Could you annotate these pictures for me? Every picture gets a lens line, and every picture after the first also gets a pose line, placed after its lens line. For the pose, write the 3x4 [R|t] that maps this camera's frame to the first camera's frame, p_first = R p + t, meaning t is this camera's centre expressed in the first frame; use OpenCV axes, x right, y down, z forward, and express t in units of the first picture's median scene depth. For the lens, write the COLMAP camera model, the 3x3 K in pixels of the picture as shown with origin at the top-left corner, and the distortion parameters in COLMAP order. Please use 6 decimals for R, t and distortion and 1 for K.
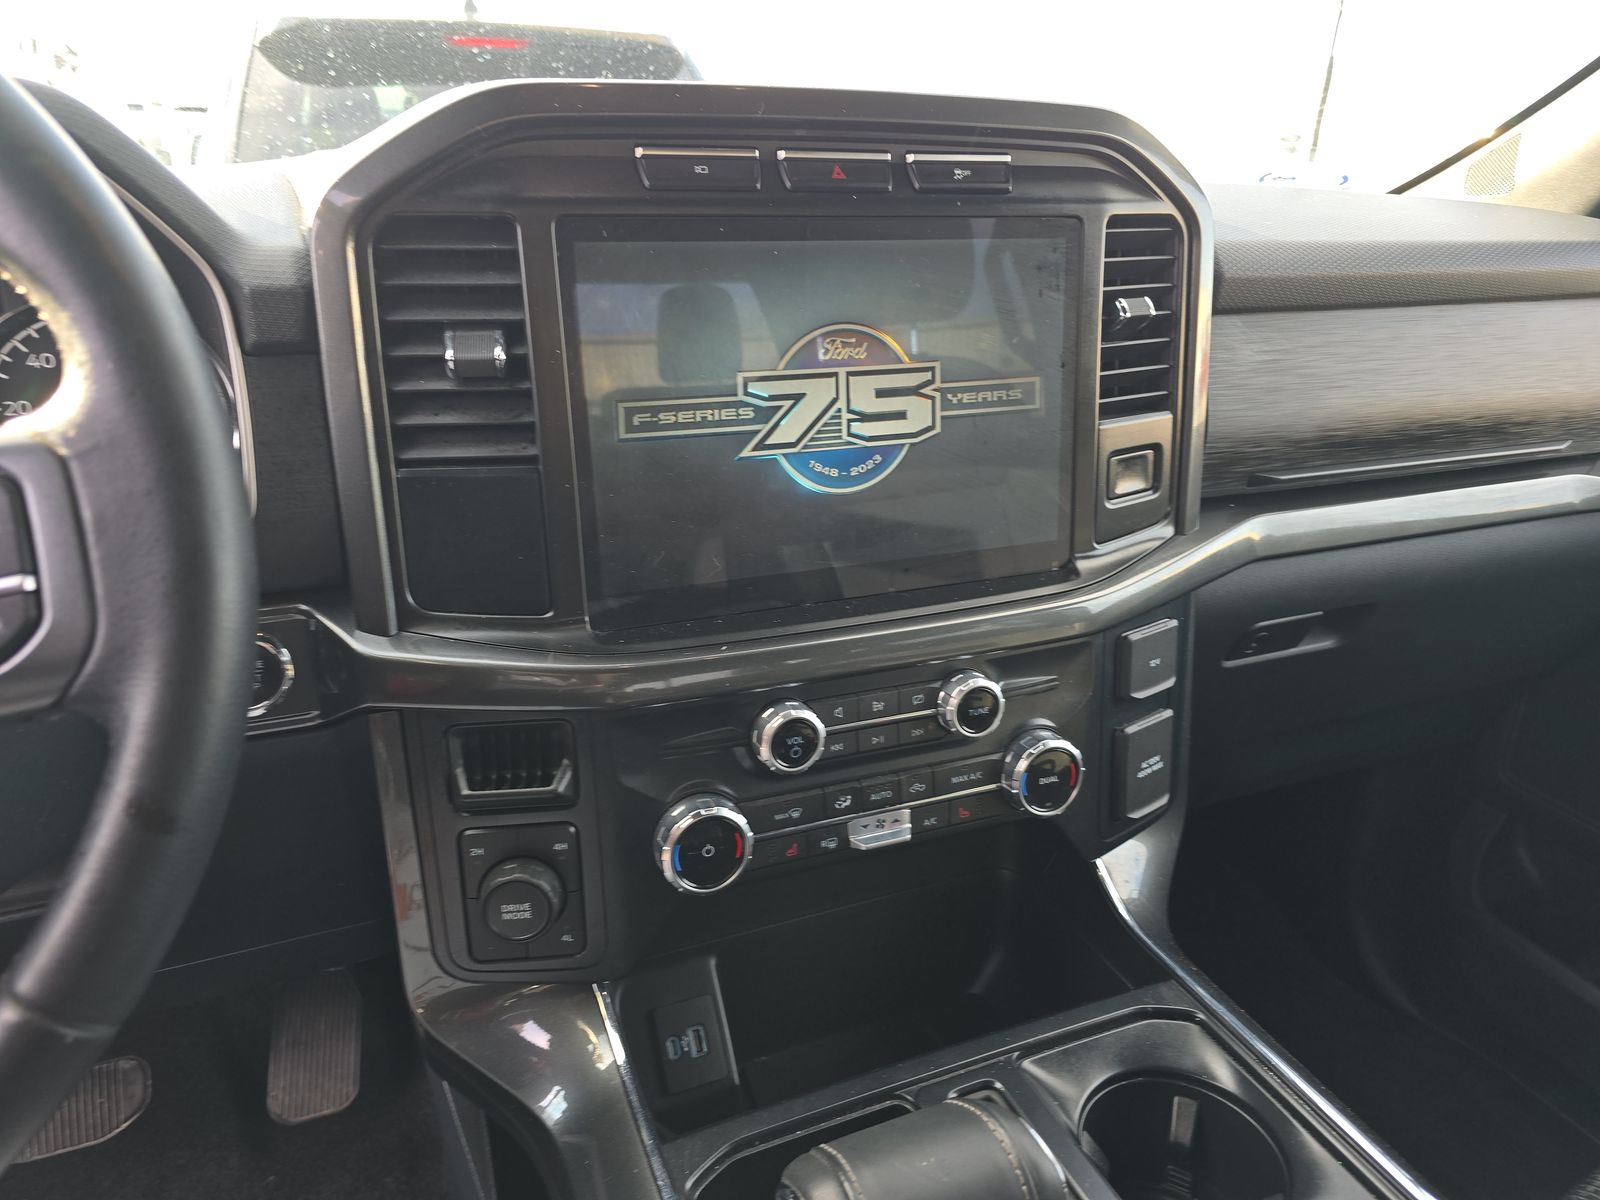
lens RADIAL K [[1065.8, 0, 800.0], [0, 1065.8, 600.0], [0, 0, 1]] dist [0.062540, -0.051571]
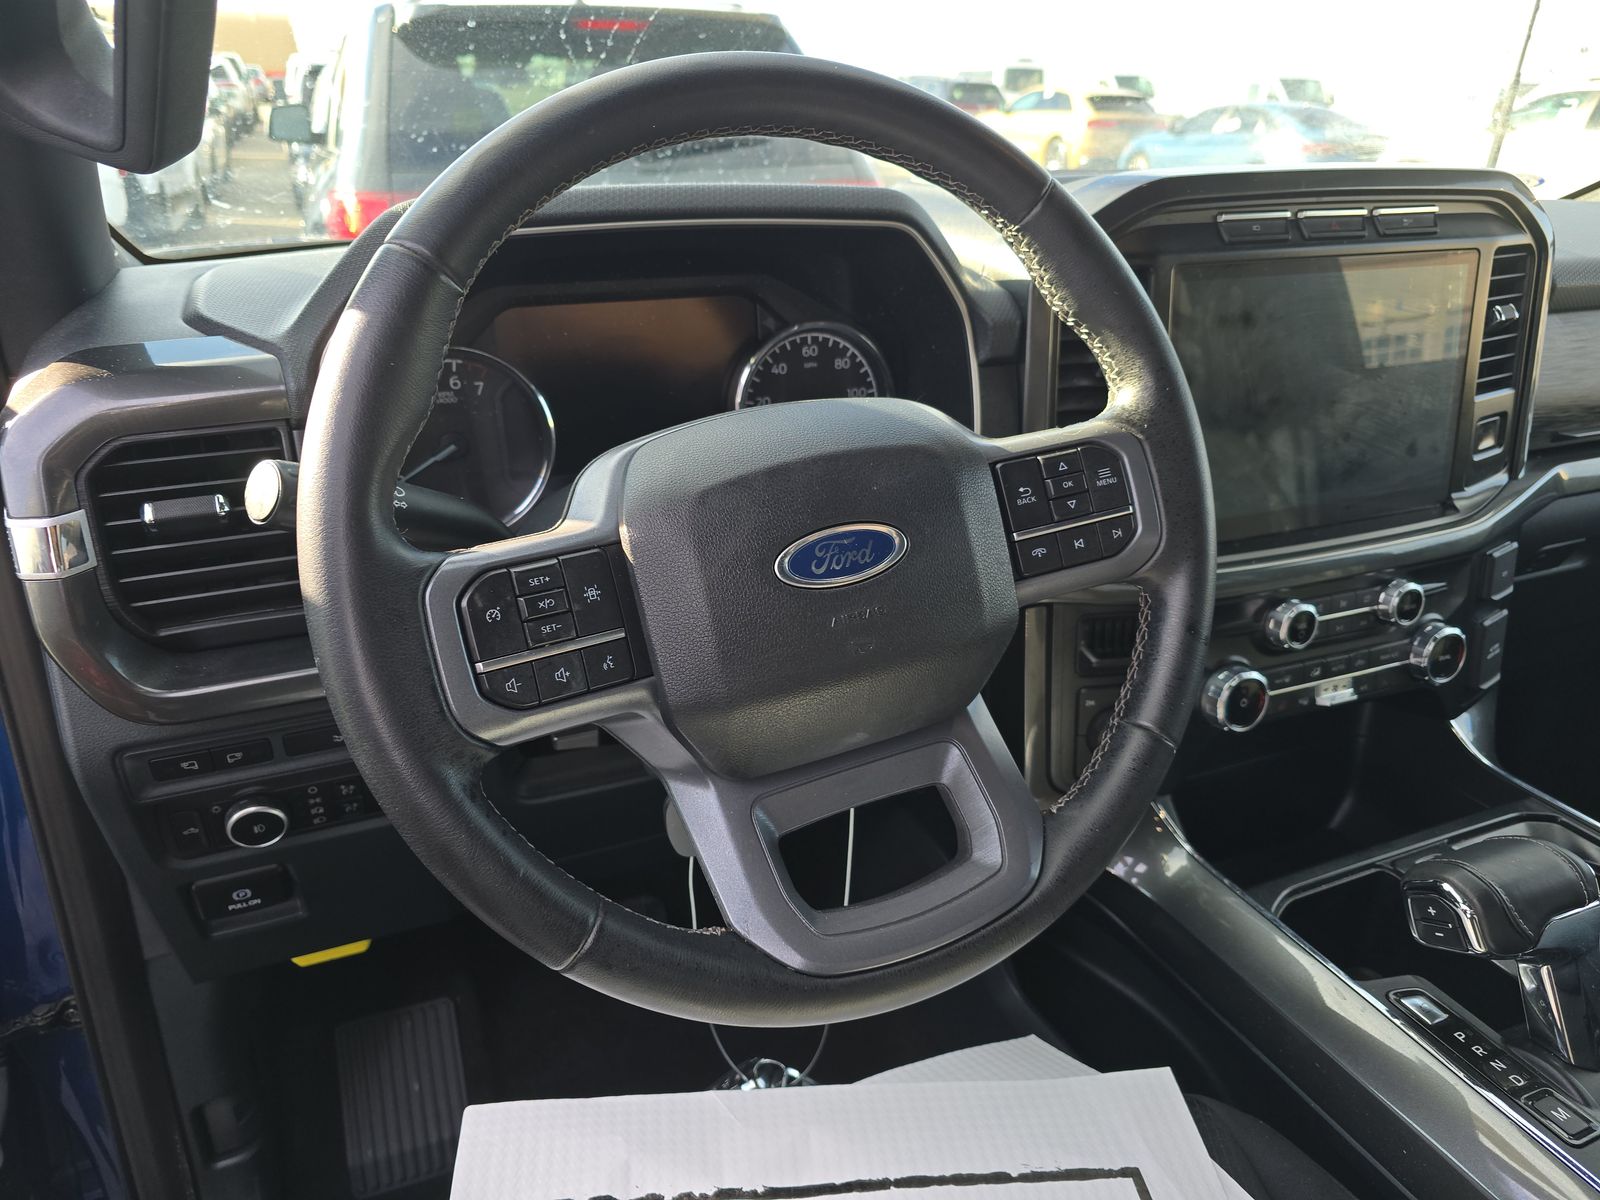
lens RADIAL K [[1065.8, 0, 800.0], [0, 1065.8, 600.0], [0, 0, 1]] dist [0.062540, -0.051571]
pose [[0.999840, -0.013032, 0.012230, -0.609105], [0.012525, 0.999093, 0.040693, 0.025738], [-0.012749, -0.040533, 0.999097, -0.380667]]
